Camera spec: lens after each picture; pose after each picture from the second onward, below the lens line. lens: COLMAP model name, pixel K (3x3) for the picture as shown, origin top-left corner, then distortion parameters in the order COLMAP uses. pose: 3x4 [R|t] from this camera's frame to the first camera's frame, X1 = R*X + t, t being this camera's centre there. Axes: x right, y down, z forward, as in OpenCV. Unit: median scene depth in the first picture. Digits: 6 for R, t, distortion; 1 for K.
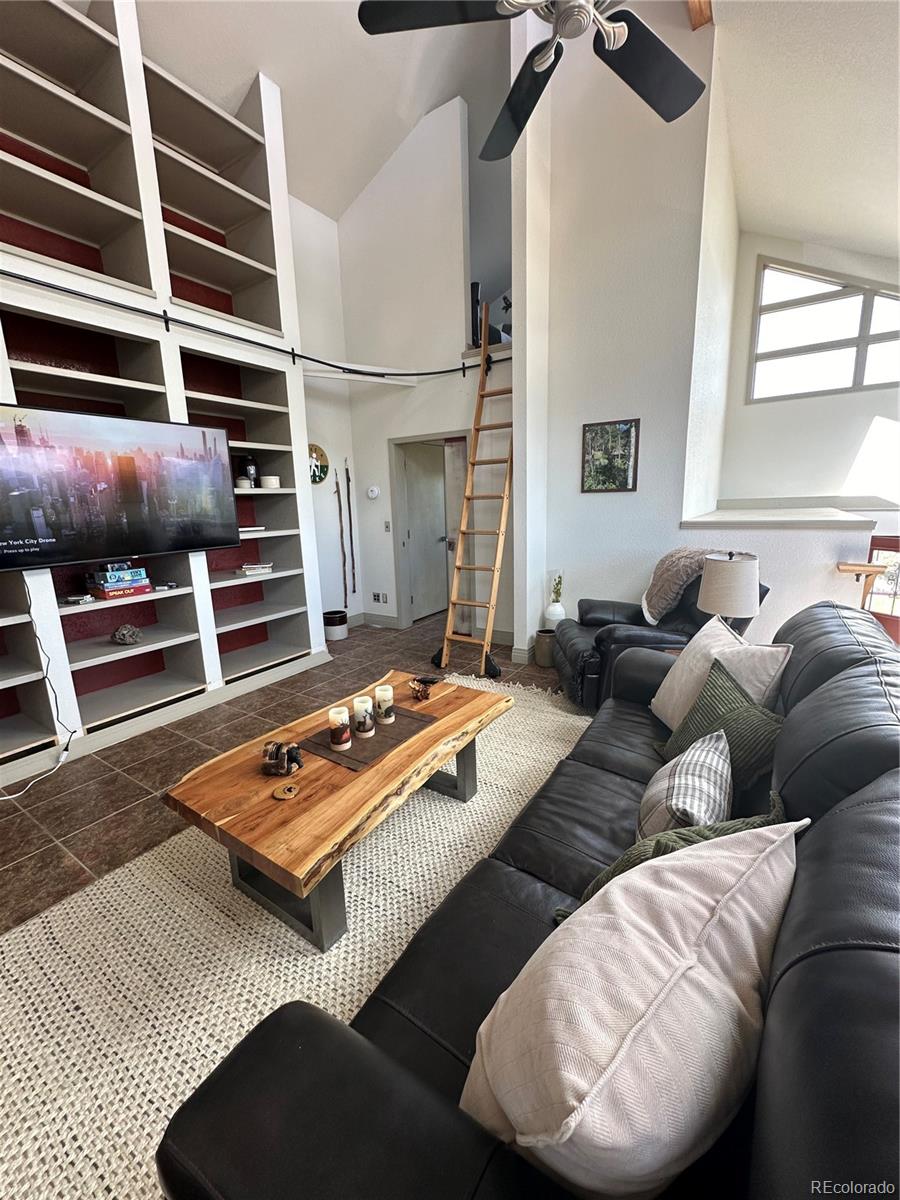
lens RADIAL K [[485.3, 0, 445.5], [0, 485.3, 594.0], [0, 0, 1]] dist [0.001737, 0.000039]
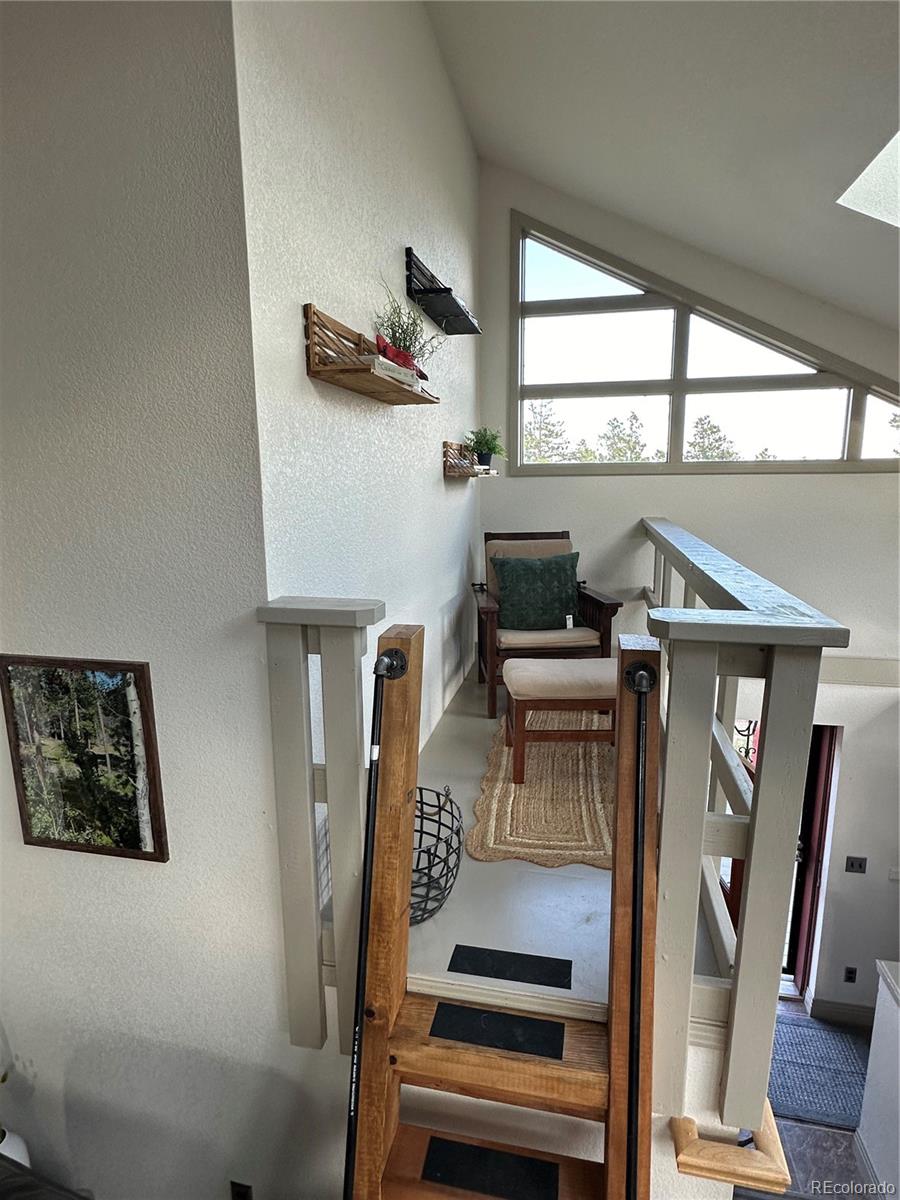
lens RADIAL K [[647.5, 0, 446.9], [0, 647.5, 603.6], [0, 0, 1]] dist [0.016252, 0.000057]
pose [[0.934044, -0.052029, 0.353348, 0.415285], [0.053710, 0.998544, 0.005054, -0.373576], [-0.353096, 0.014258, 0.935478, 0.495597]]
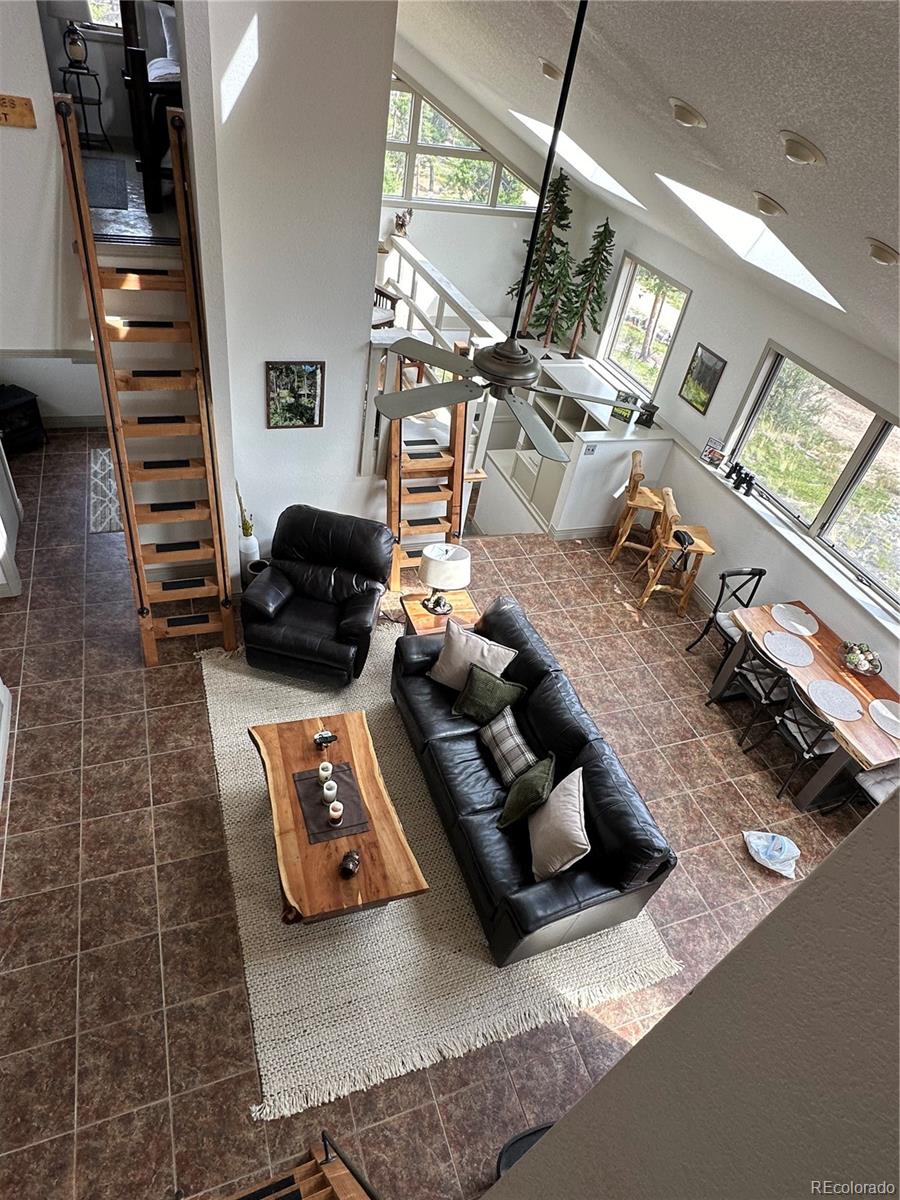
lens RADIAL K [[690.4, 0, 446.0], [0, 690.4, 600.7], [0, 0, 1]] dist [0.000372, -0.003116]
pose [[0.587780, -0.440666, 0.678475, -0.592365], [-0.000730, 0.838348, 0.545135, -0.684073], [-0.809020, -0.320915, 0.492443, -0.046329]]
